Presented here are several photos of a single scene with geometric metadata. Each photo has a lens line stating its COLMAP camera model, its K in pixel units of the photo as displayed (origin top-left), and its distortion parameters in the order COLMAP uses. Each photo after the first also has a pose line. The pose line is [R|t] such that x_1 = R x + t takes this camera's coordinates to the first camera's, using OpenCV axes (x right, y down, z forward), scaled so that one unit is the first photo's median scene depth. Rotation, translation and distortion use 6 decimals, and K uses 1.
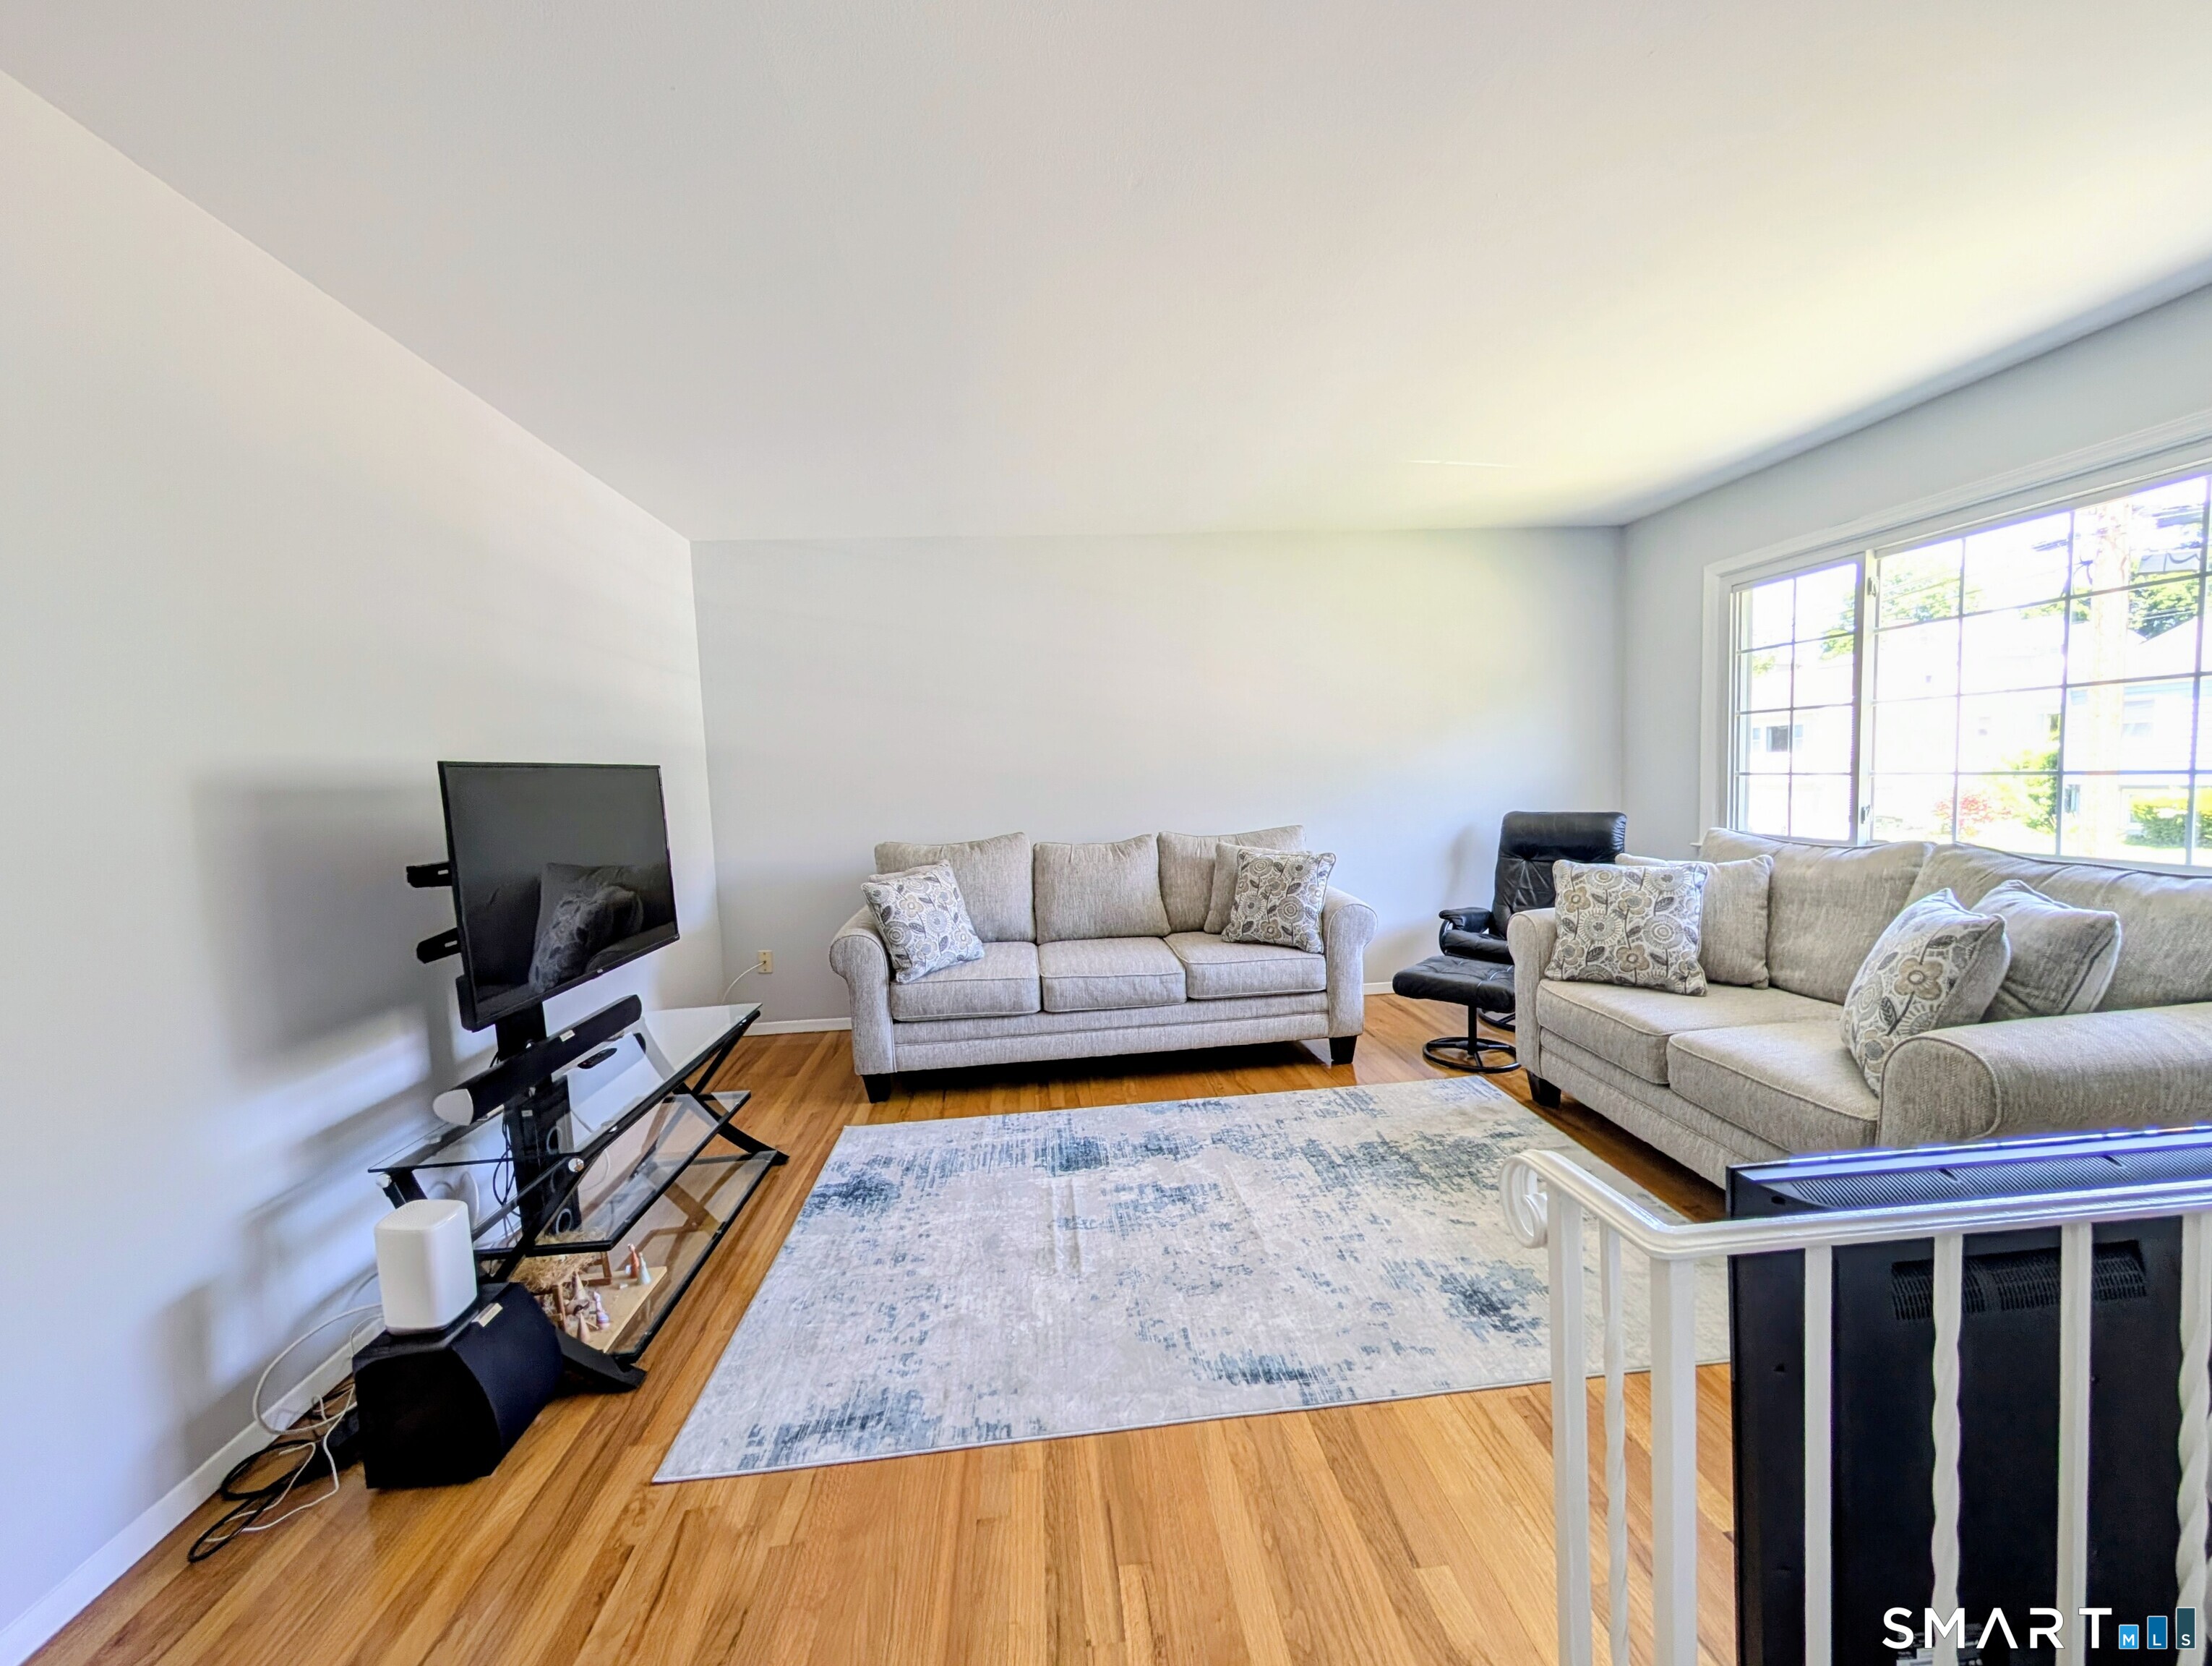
lens RADIAL K [[815.7, 0, 1124.0], [0, 815.7, 837.0], [0, 0, 1]] dist [0.001827, -0.000408]
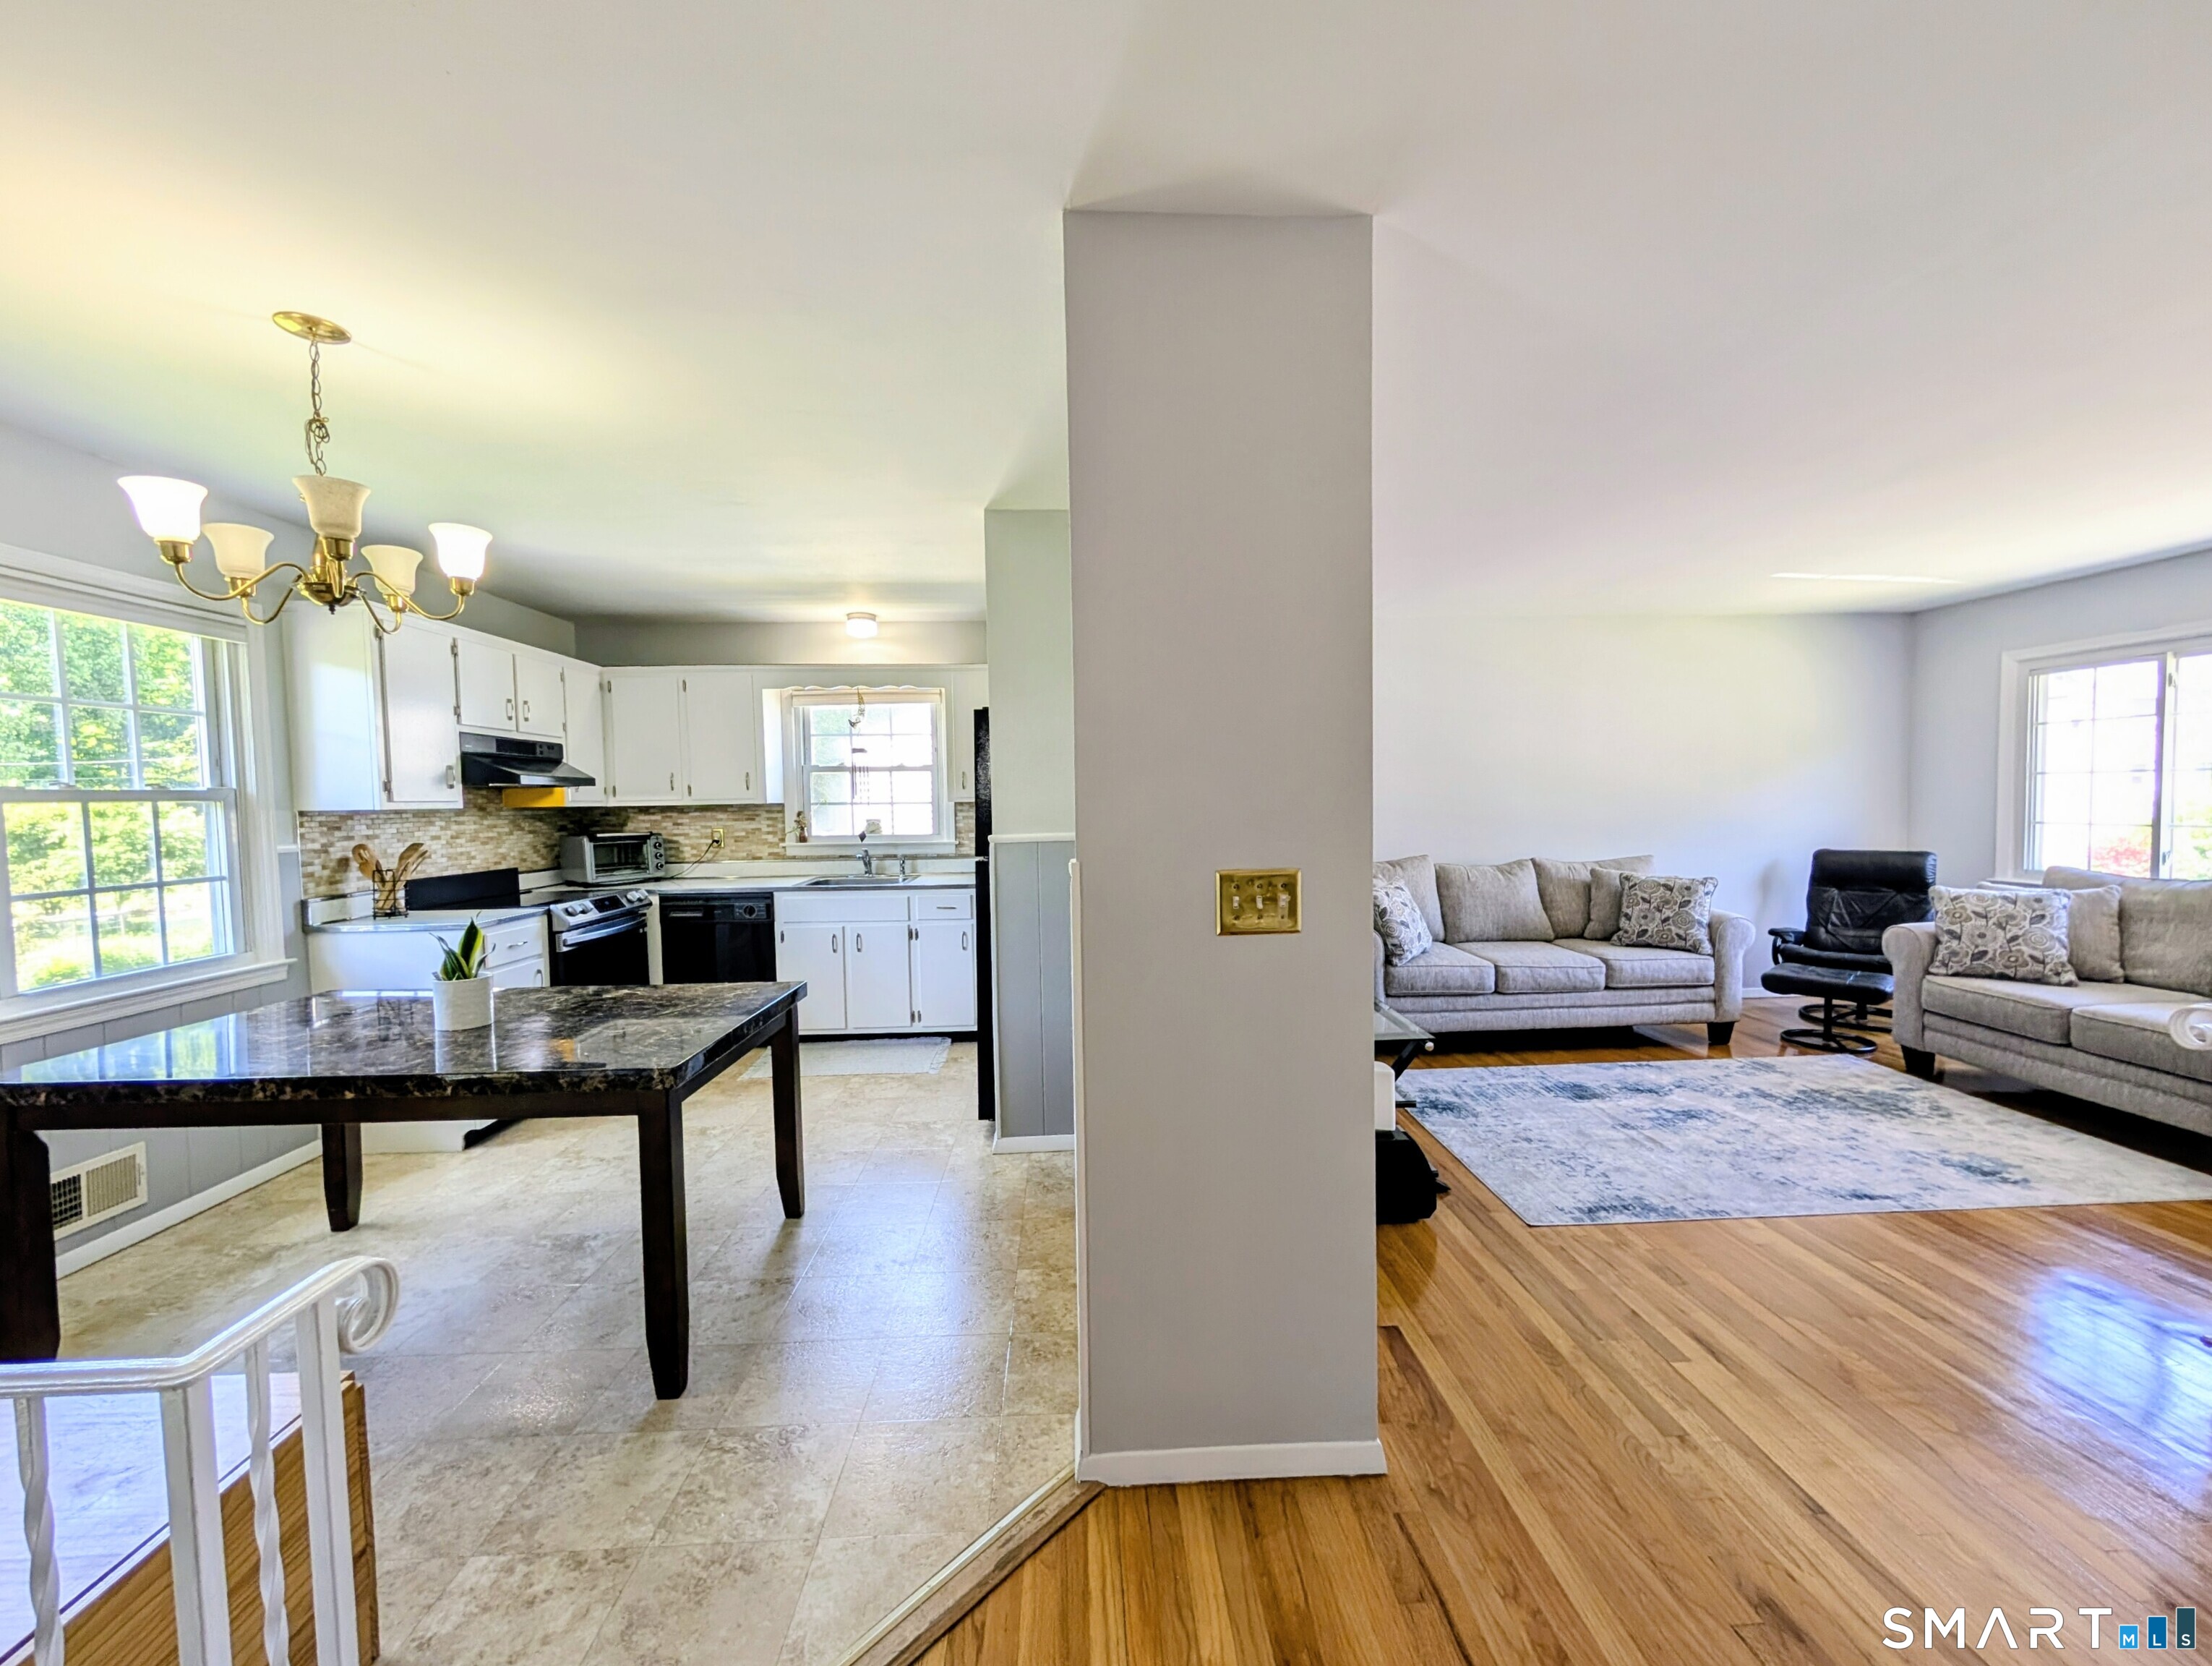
lens RADIAL K [[866.4, 0, 1102.5], [0, 866.4, 836.6], [0, 0, 1]] dist [-0.001076, 0.000590]
pose [[0.998373, 0.025955, -0.050761, -0.692653], [-0.027640, 0.999081, -0.032770, 0.029860], [0.049864, 0.034120, 0.998173, -0.437051]]
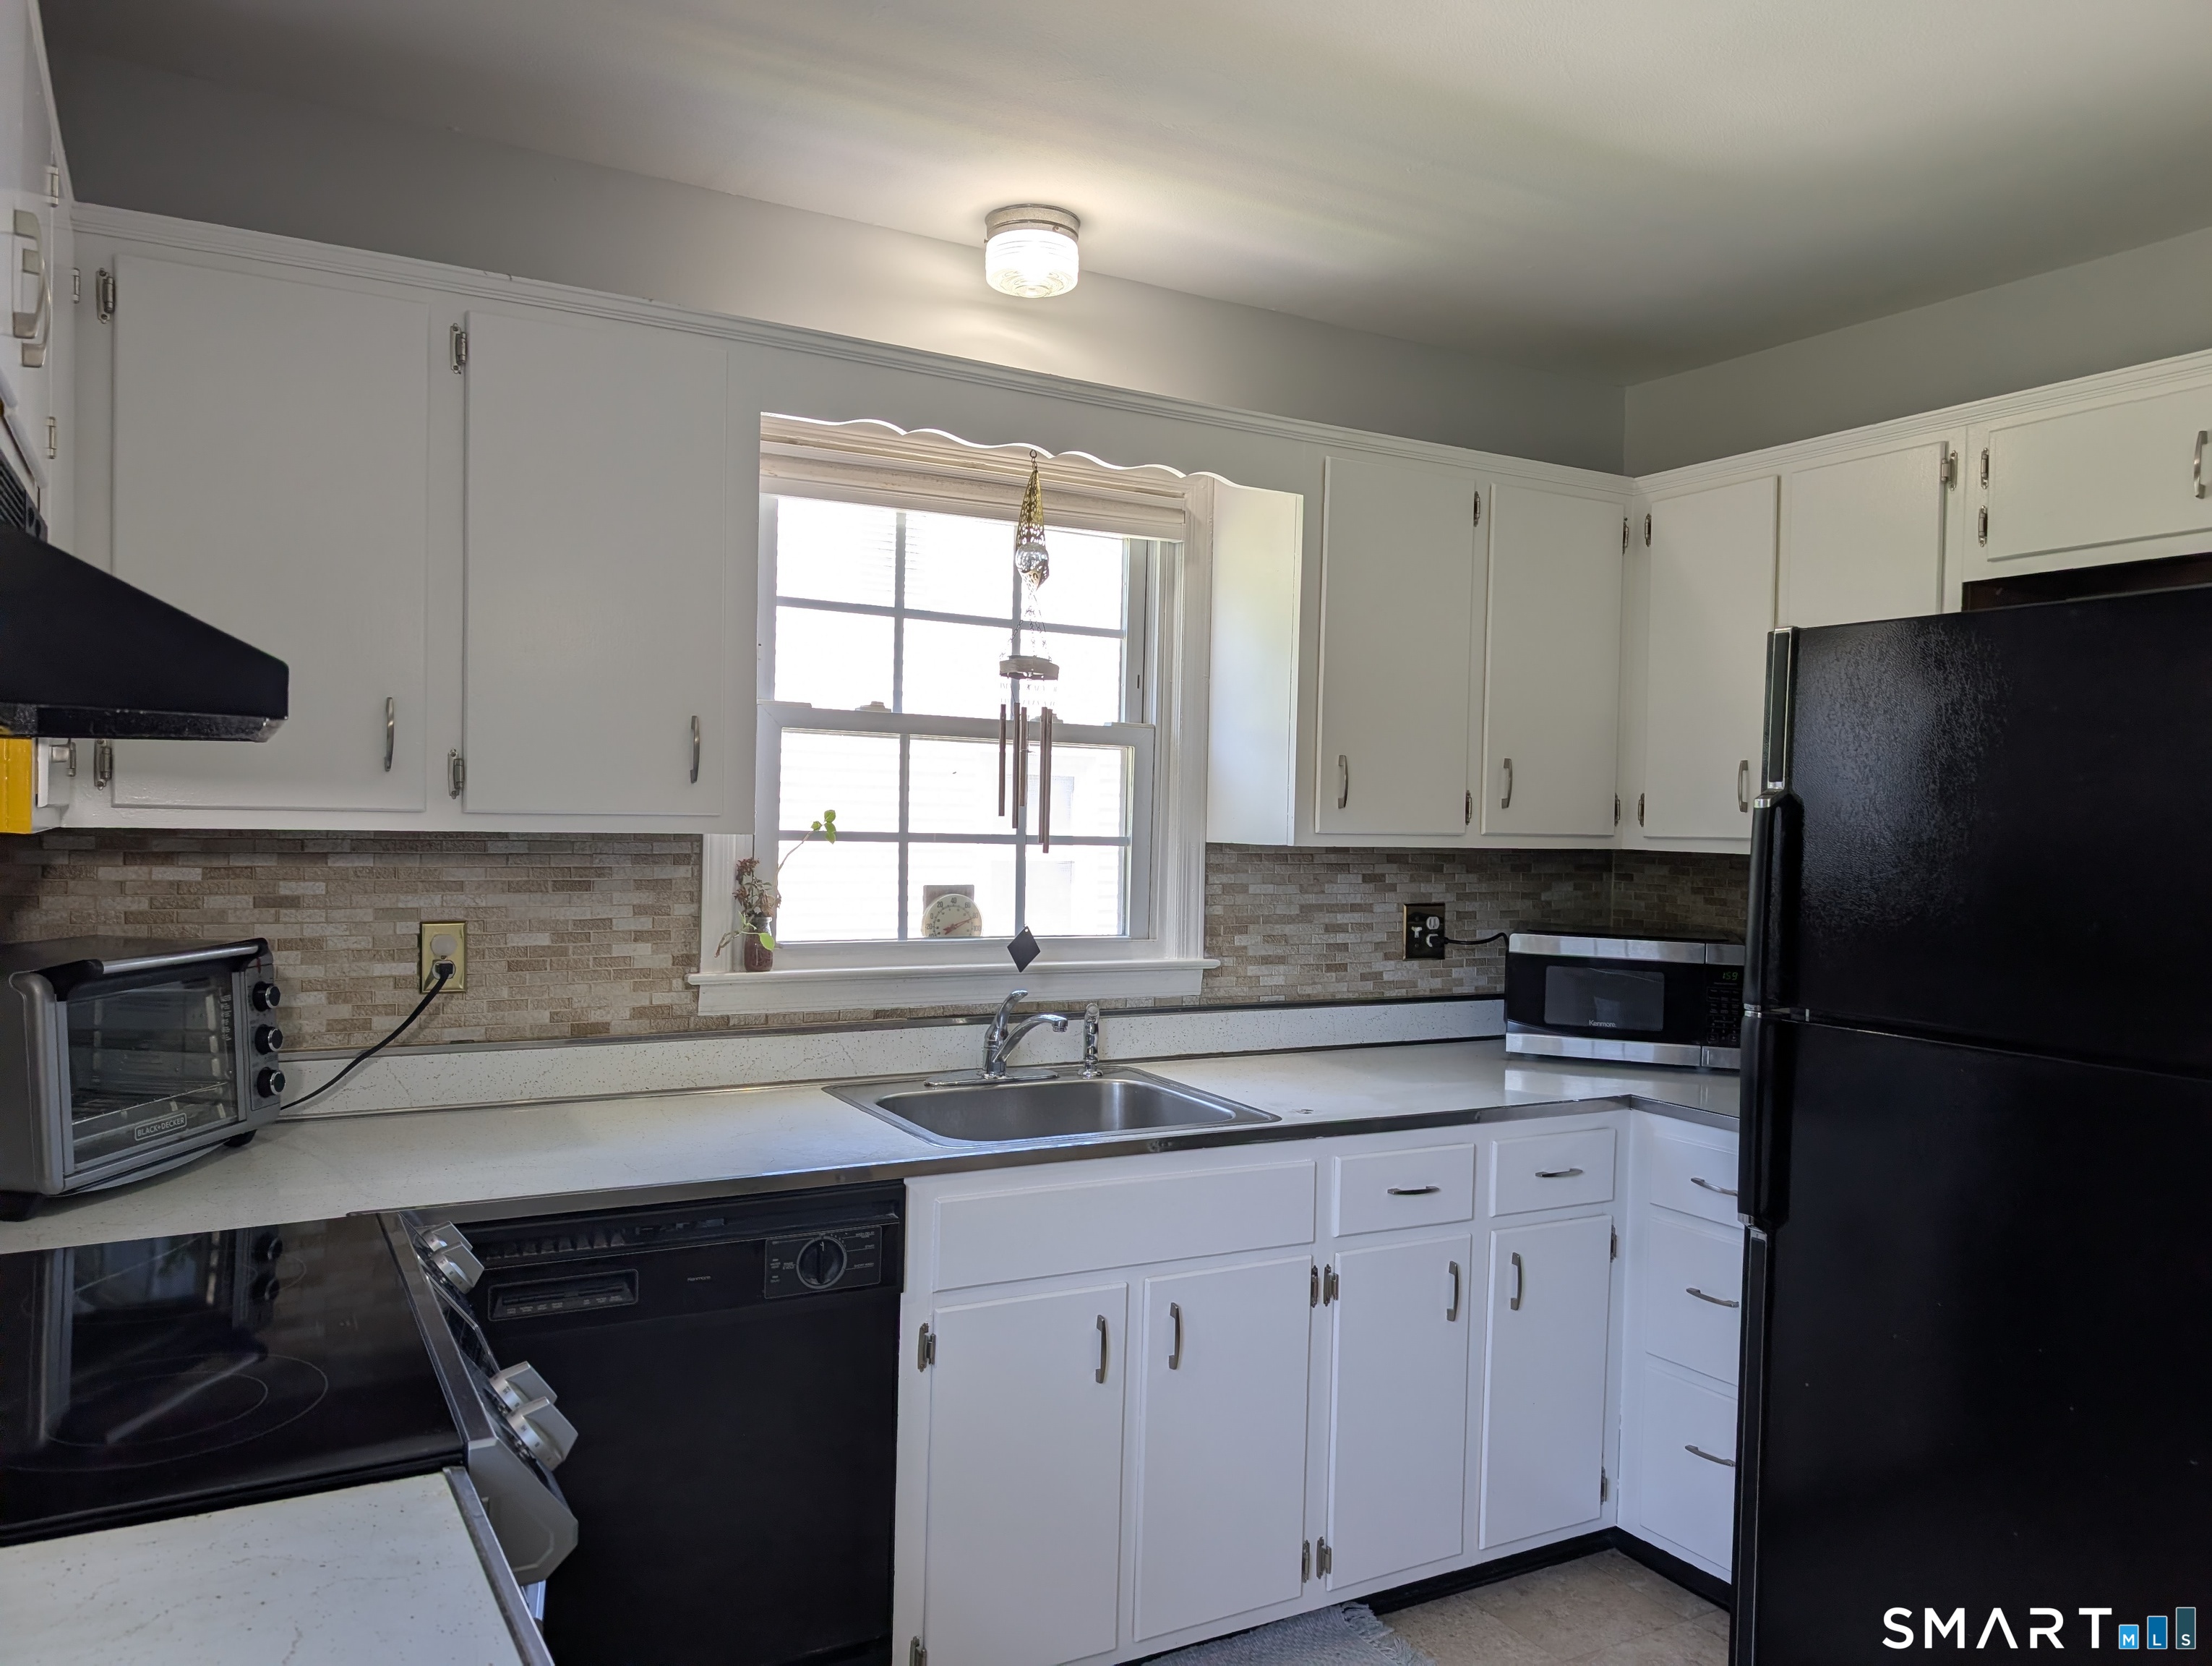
lens RADIAL K [[1581.7, 0, 1085.7], [0, 1581.7, 827.1], [0, 0, 1]] dist [0.004653, -0.000770]
pose [[0.908225, 0.055541, 0.414780, -1.594552], [-0.025830, 0.996704, -0.076903, -0.015403], [-0.417684, 0.059131, 0.906666, 0.364535]]
